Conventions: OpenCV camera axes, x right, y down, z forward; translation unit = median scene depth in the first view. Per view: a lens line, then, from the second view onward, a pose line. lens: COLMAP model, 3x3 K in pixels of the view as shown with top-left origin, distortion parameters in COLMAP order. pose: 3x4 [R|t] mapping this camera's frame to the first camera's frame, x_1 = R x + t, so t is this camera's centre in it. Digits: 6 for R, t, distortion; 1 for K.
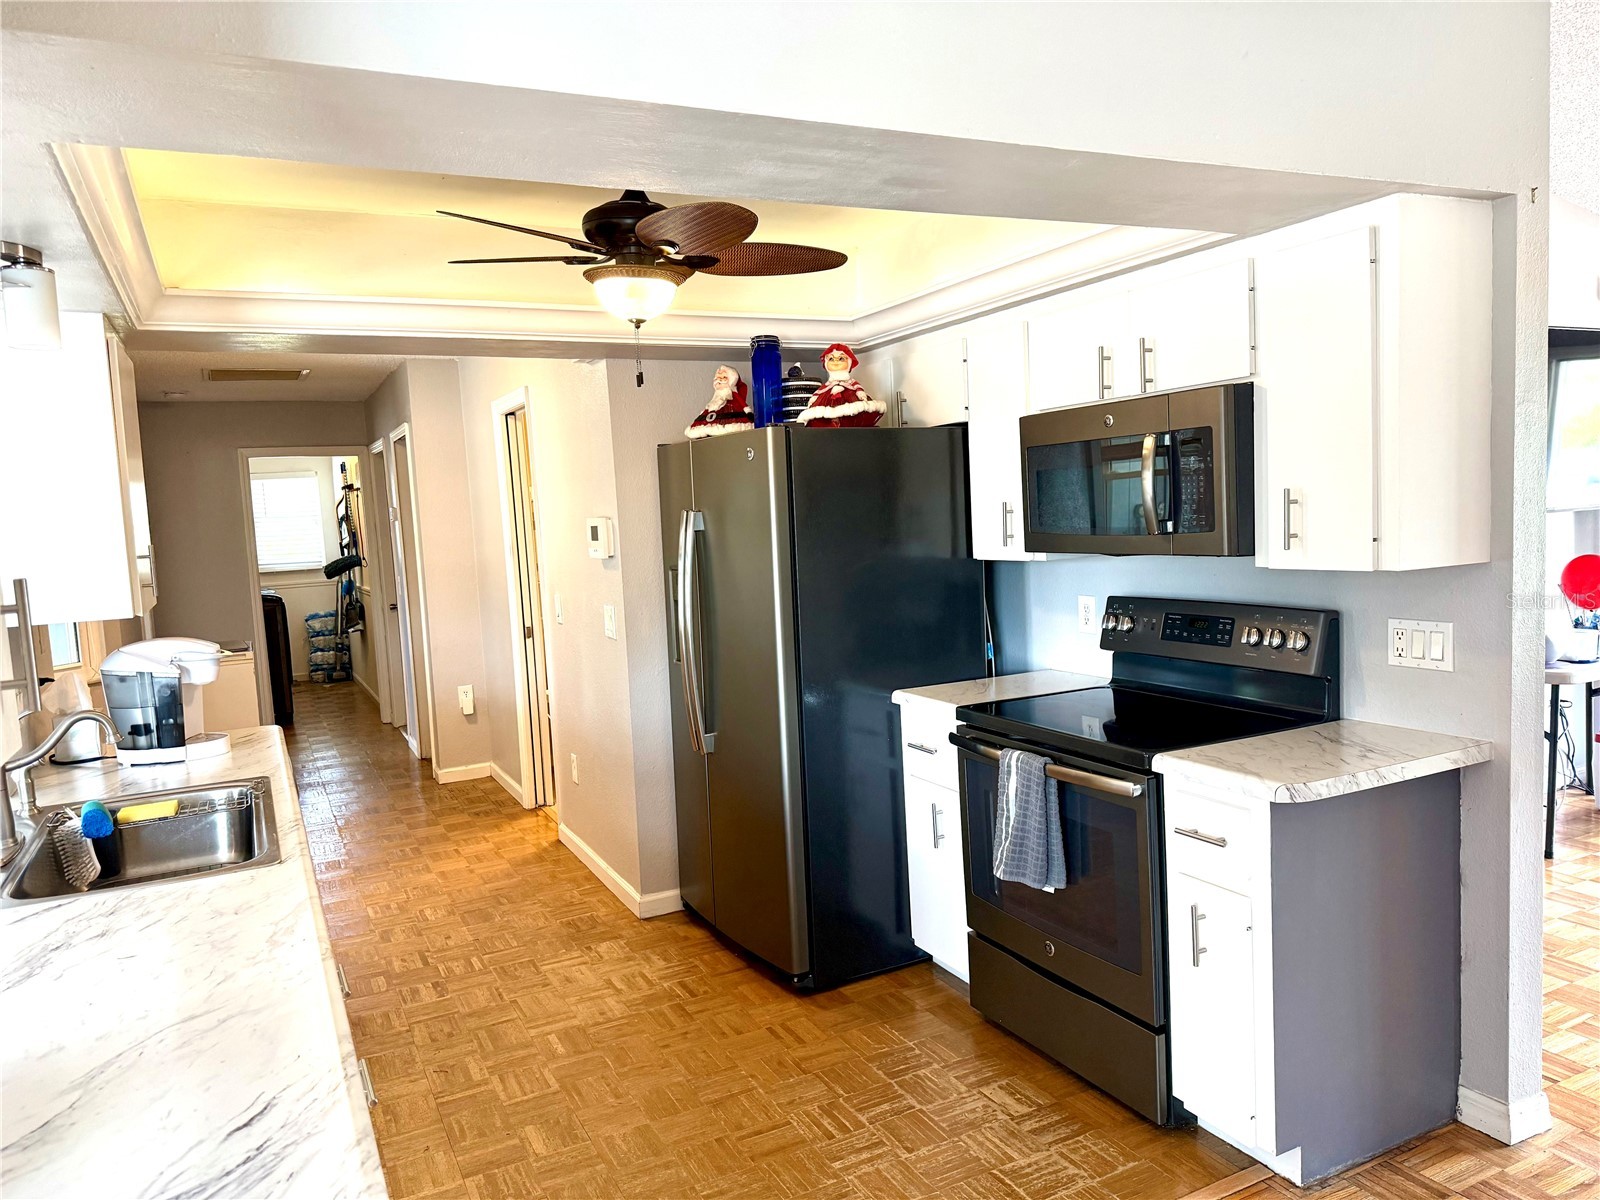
lens RADIAL K [[1124.3, 0, 795.3], [0, 1124.3, 601.9], [0, 0, 1]] dist [0.120562, -0.180726]
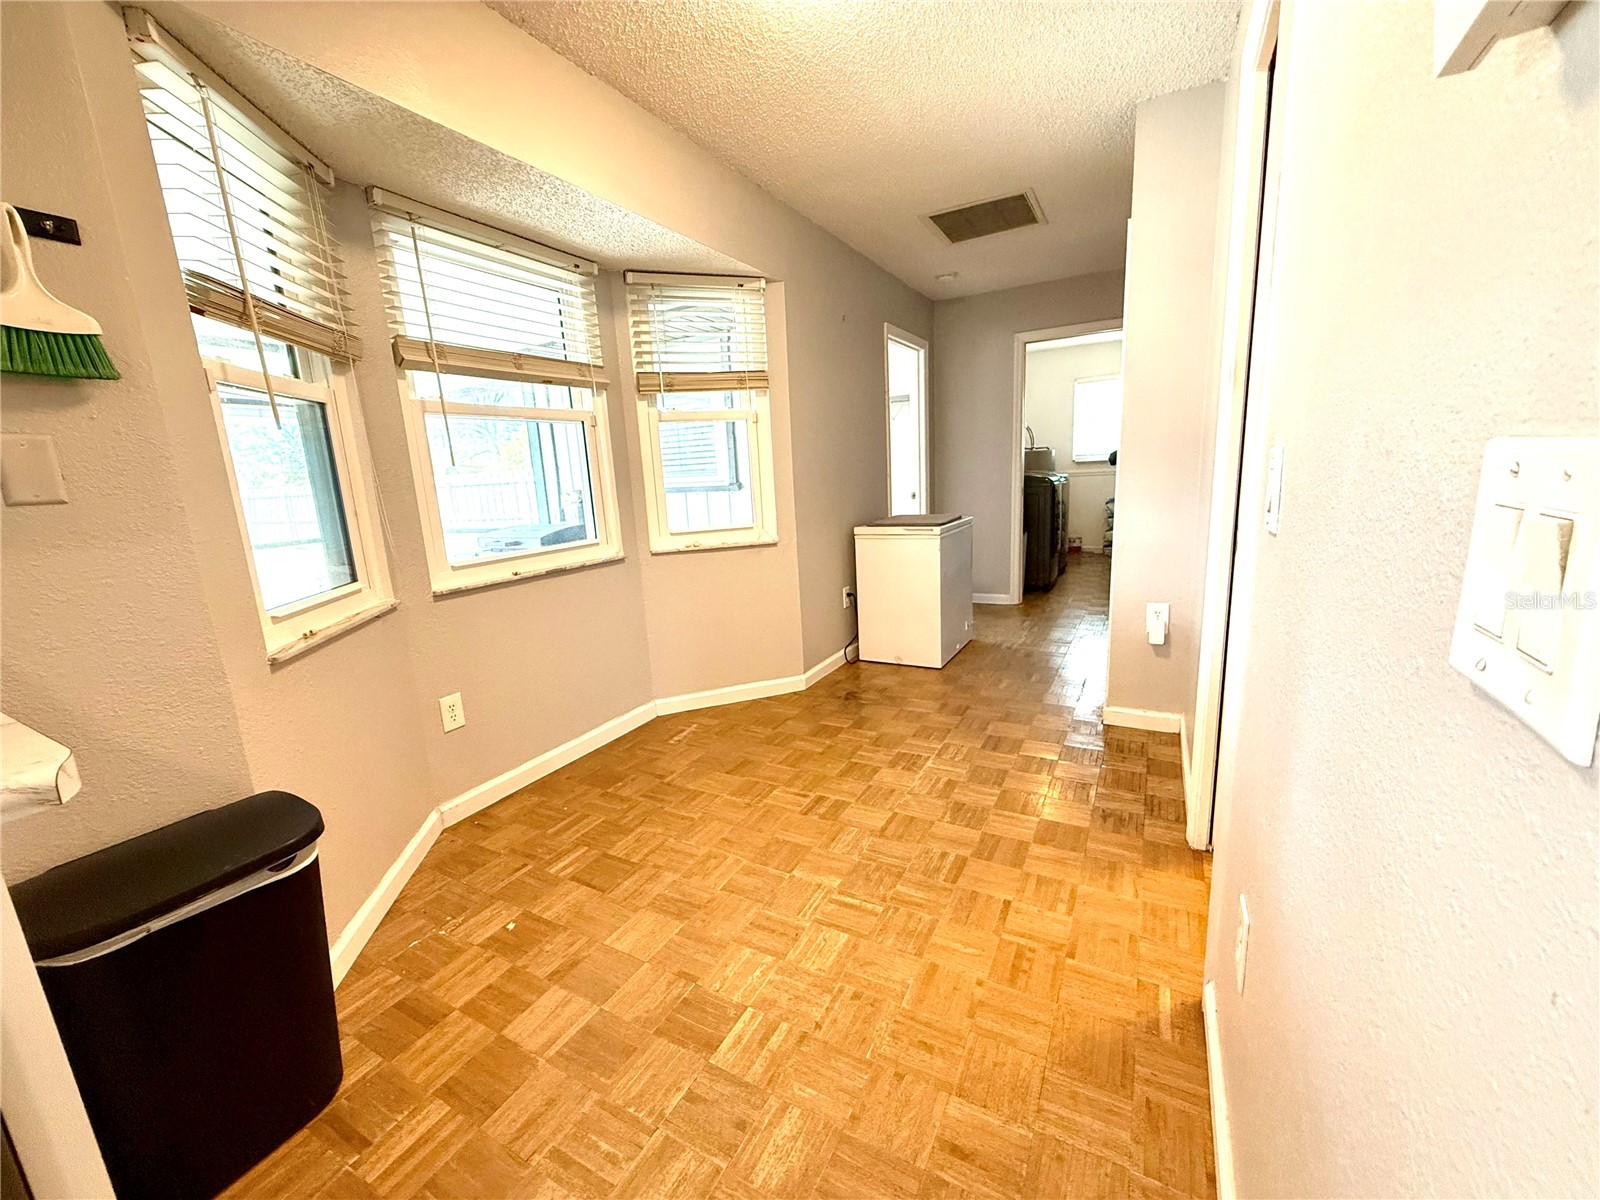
lens RADIAL K [[636.9, 0, 800.0], [0, 636.9, 600.0], [0, 0, 1]] dist [-0.002420, 0.000025]
pose [[0.571480, 0.183358, -0.799869, -0.082650], [-0.049224, 0.980622, 0.189624, 0.006205], [0.819139, -0.068993, 0.569431, 0.479397]]
